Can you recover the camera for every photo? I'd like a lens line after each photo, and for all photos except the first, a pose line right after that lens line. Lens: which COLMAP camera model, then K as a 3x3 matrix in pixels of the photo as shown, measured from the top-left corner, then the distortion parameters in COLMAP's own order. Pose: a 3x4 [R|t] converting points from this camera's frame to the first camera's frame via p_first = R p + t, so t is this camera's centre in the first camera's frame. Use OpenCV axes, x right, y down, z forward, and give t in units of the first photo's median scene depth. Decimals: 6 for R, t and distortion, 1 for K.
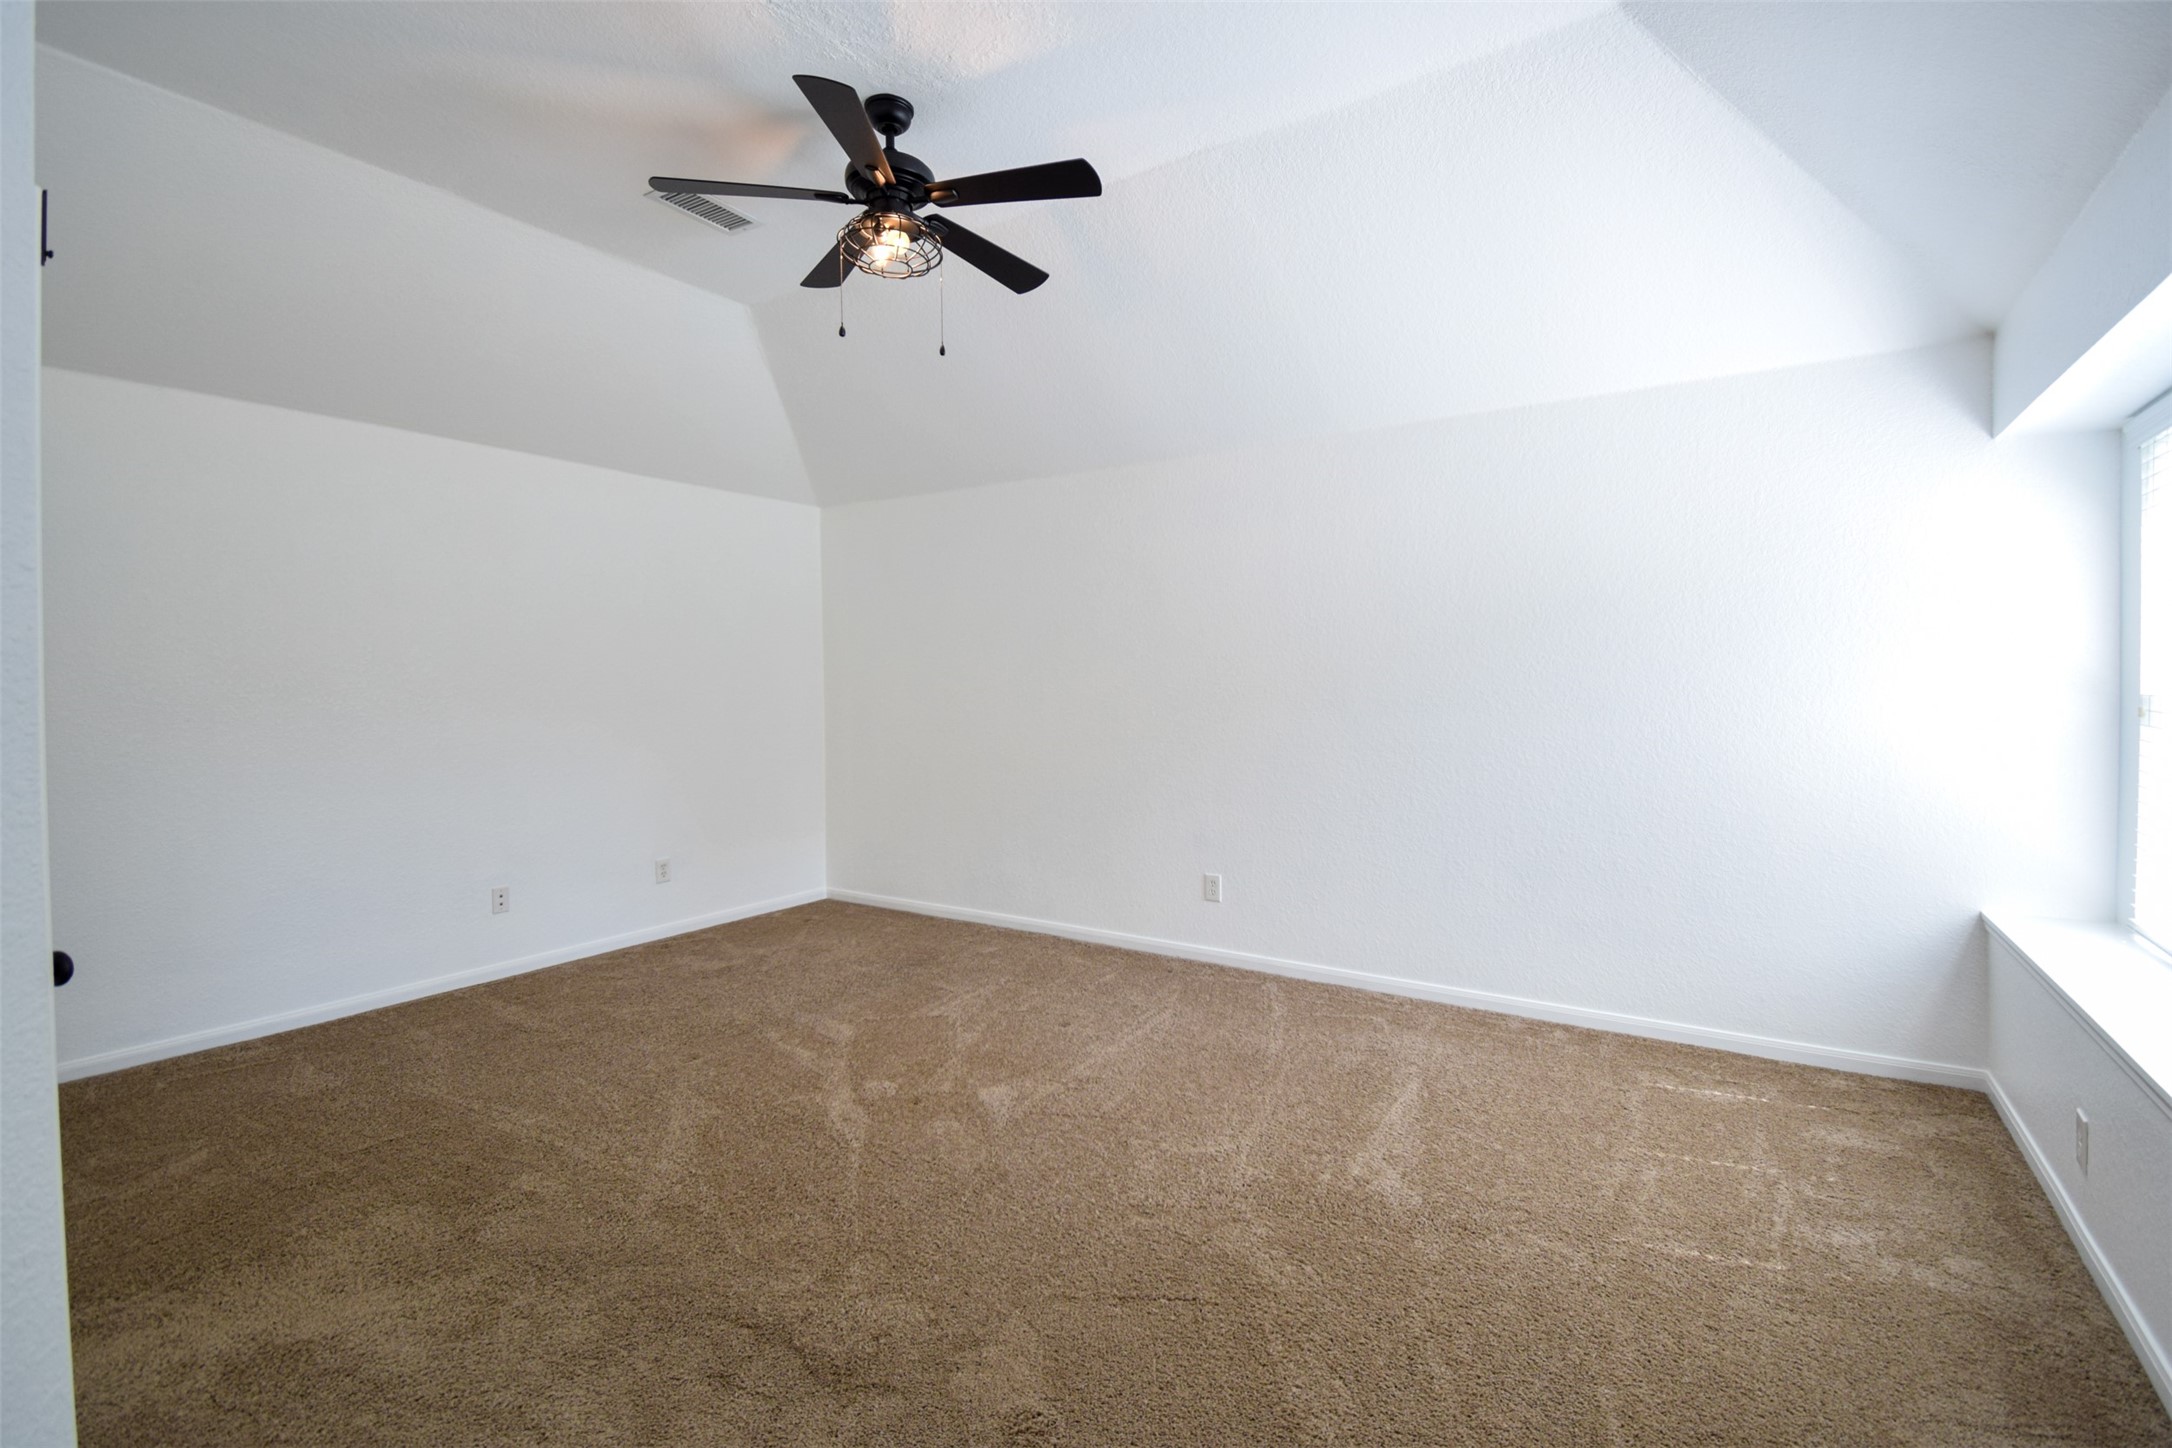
lens RADIAL K [[963.6, 0, 1091.9], [0, 963.6, 683.1], [0, 0, 1]] dist [0.036576, -0.029002]
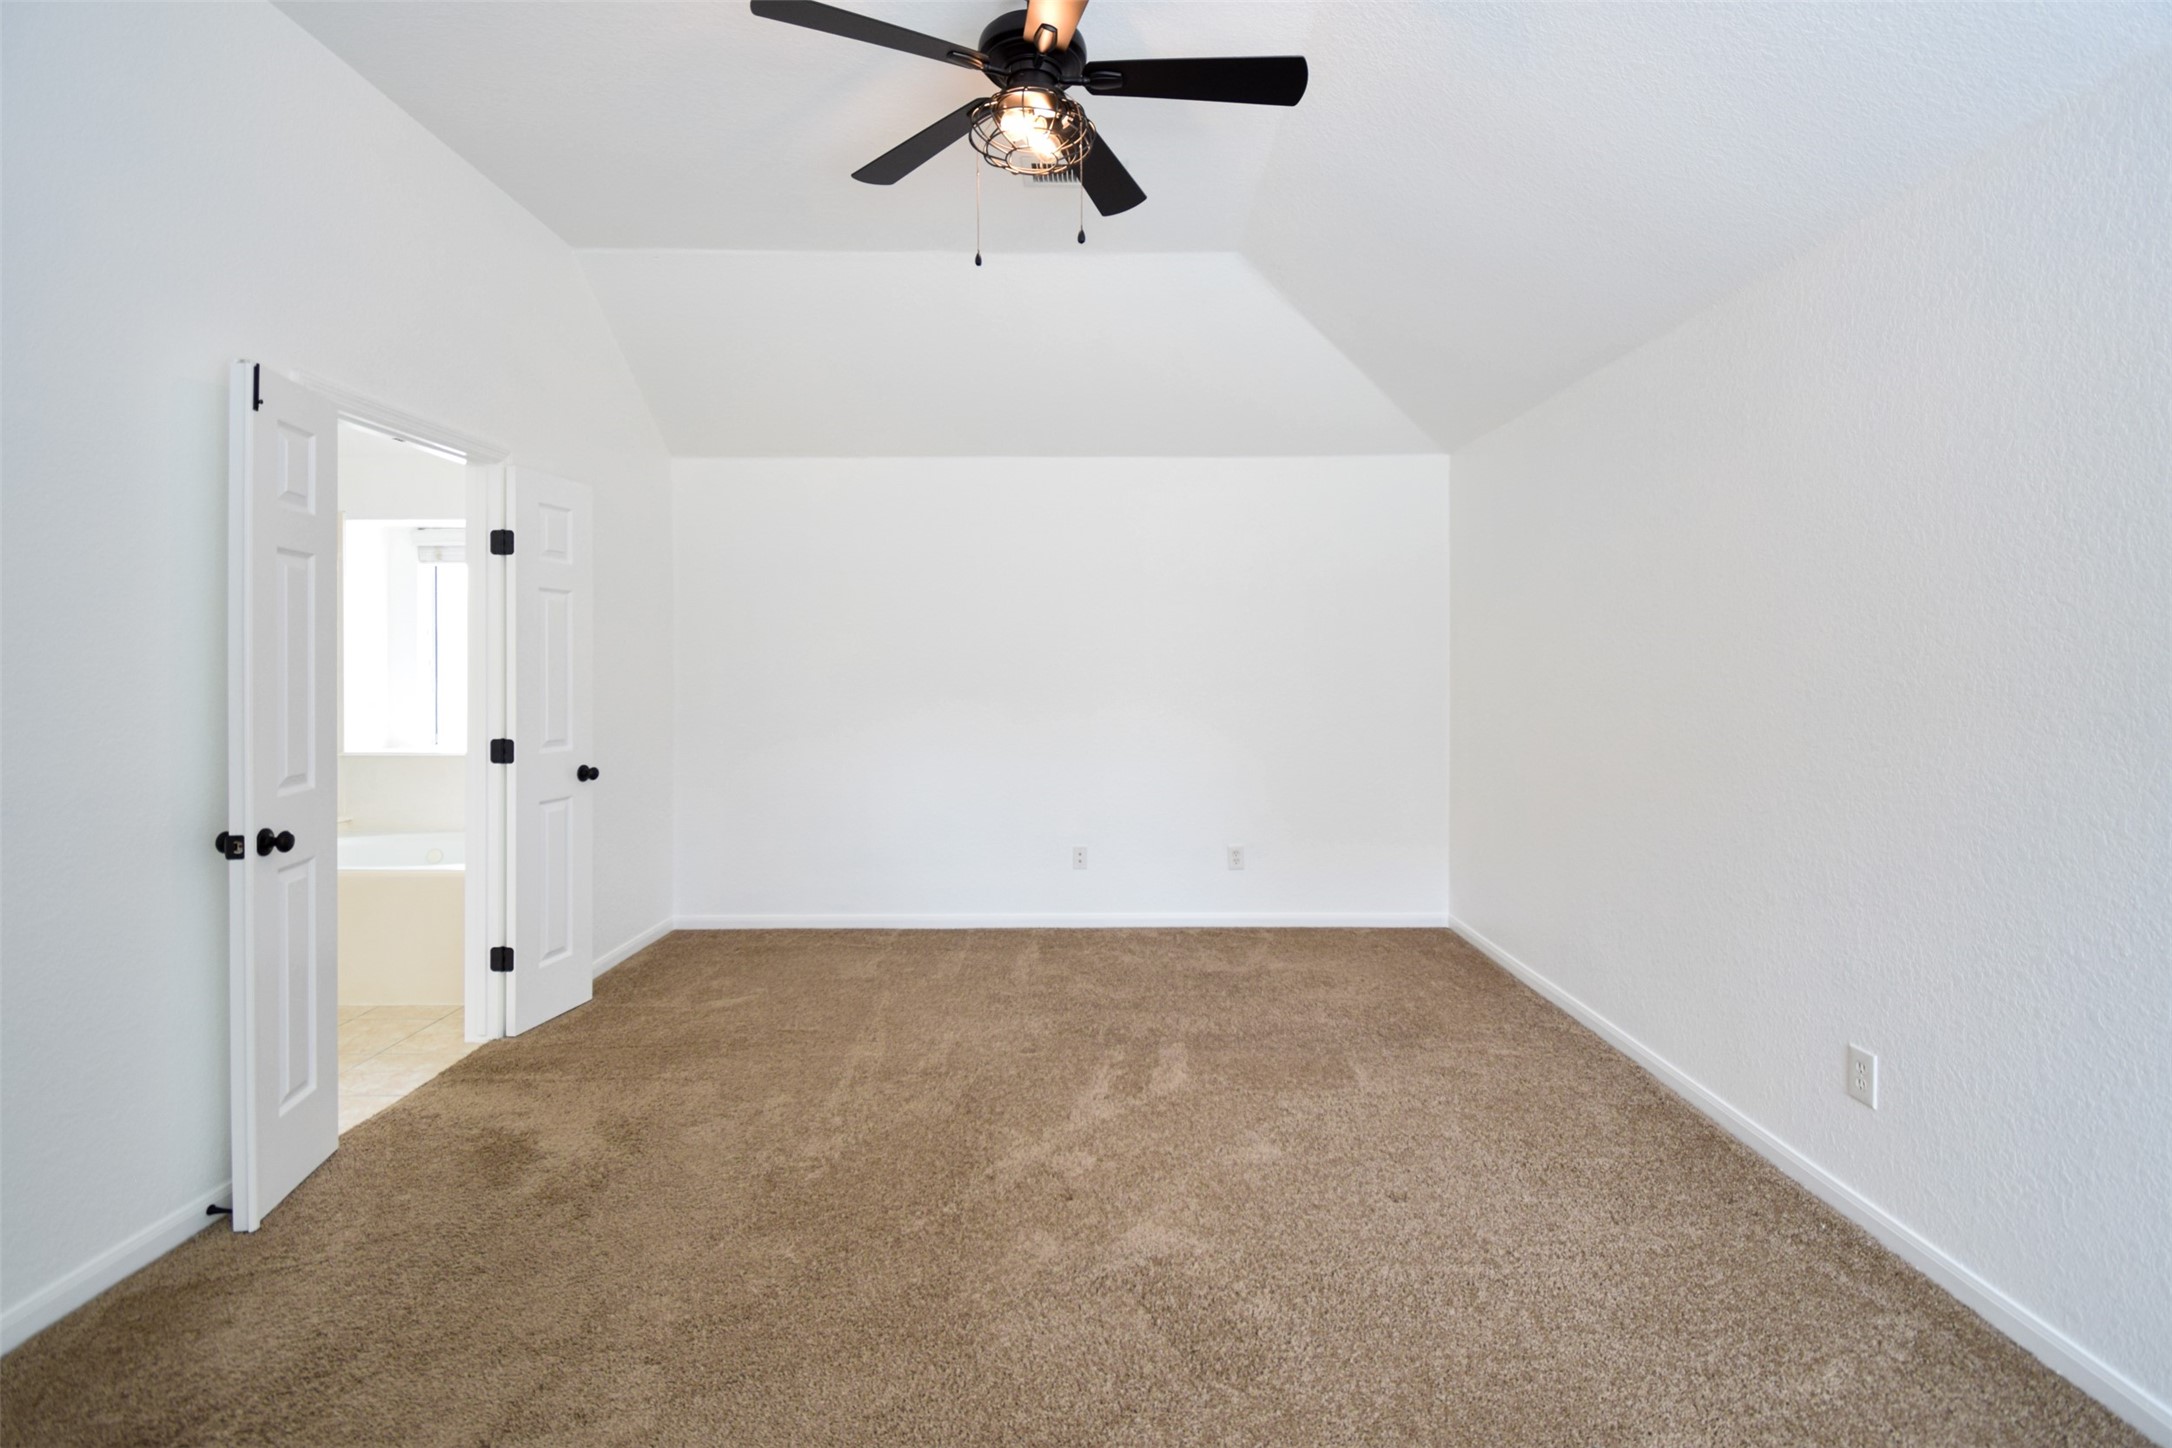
lens RADIAL K [[965.4, 0, 1091.6], [0, 965.4, 673.9], [0, 0, 1]] dist [0.029875, -0.023562]
pose [[0.548502, 0.008770, -0.836104, 0.348912], [0.000403, 0.999942, 0.010752, -0.002080], [0.836149, -0.006235, 0.548466, 0.418265]]
